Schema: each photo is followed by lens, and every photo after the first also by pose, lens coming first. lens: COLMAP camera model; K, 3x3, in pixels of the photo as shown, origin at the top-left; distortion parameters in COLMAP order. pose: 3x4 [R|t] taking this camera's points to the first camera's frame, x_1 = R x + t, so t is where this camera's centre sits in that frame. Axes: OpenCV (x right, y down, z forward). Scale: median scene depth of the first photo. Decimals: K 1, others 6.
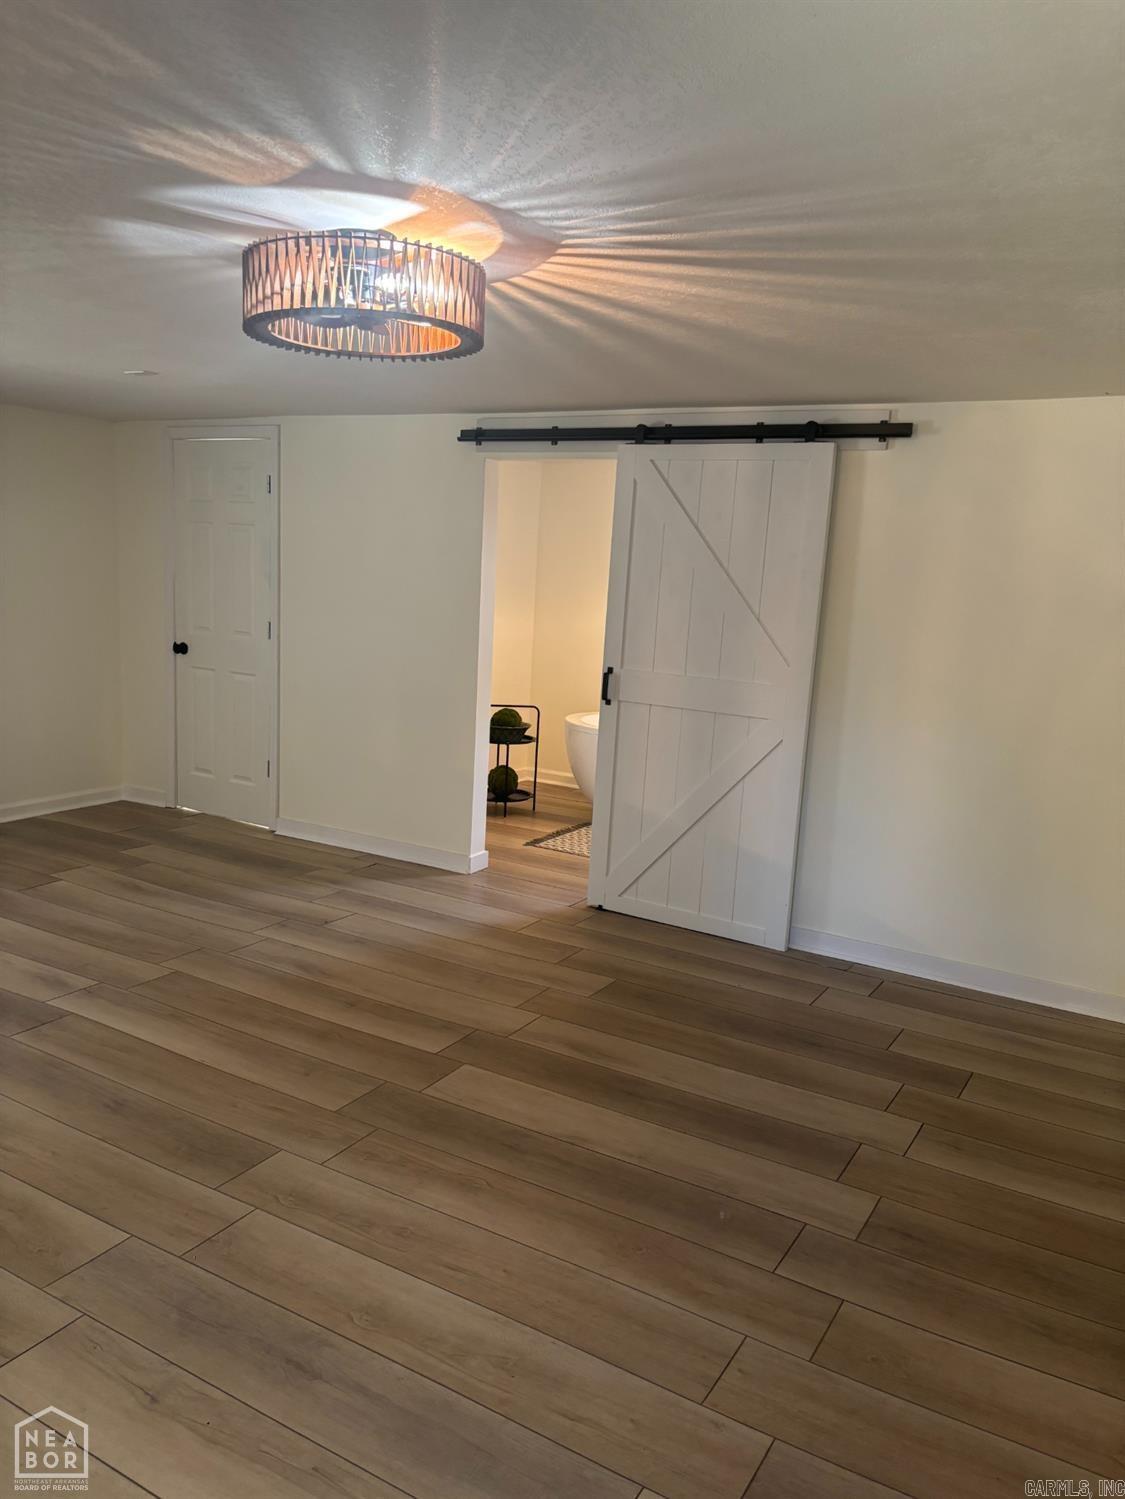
lens RADIAL K [[1135.1, 0, 562.5], [0, 1135.1, 749.5], [0, 0, 1]] dist [0.007800, -0.000715]
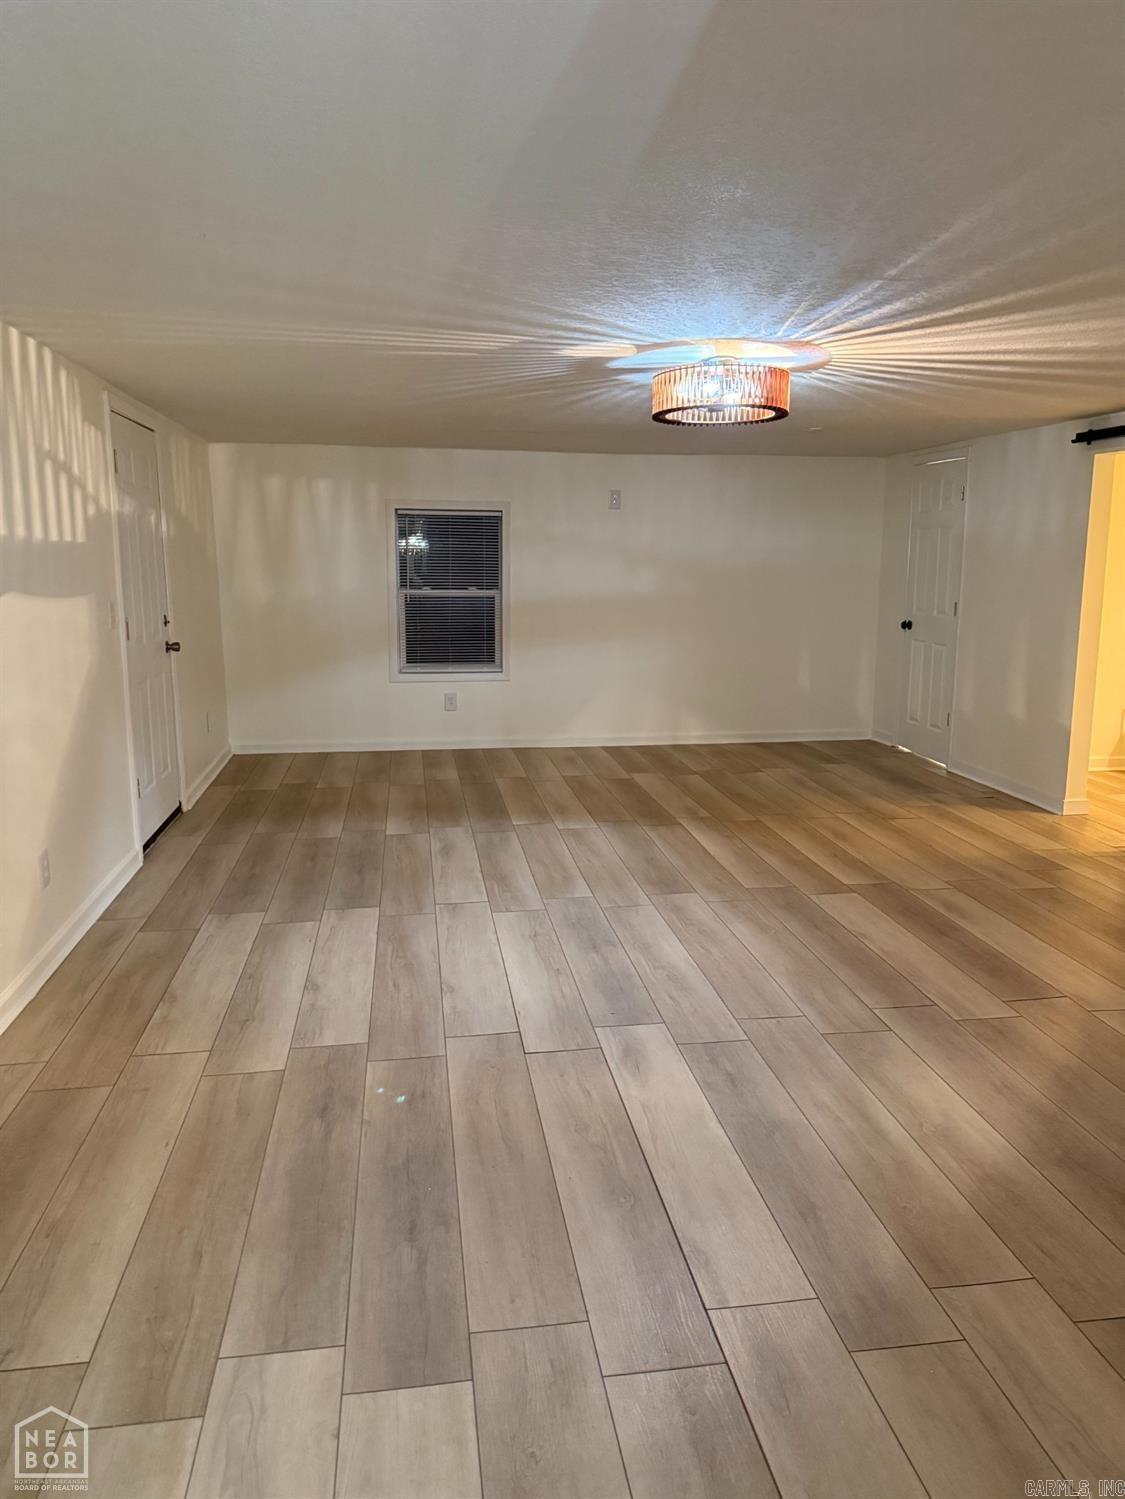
lens RADIAL K [[1071.6, 0, 562.5], [0, 1071.6, 749.5], [0, 0, 1]] dist [0.072516, -0.134709]
pose [[0.627081, 0.095939, -0.773023, 0.853945], [-0.101079, 0.994018, 0.041371, 0.093039], [0.772368, 0.052194, 0.633027, -0.186941]]
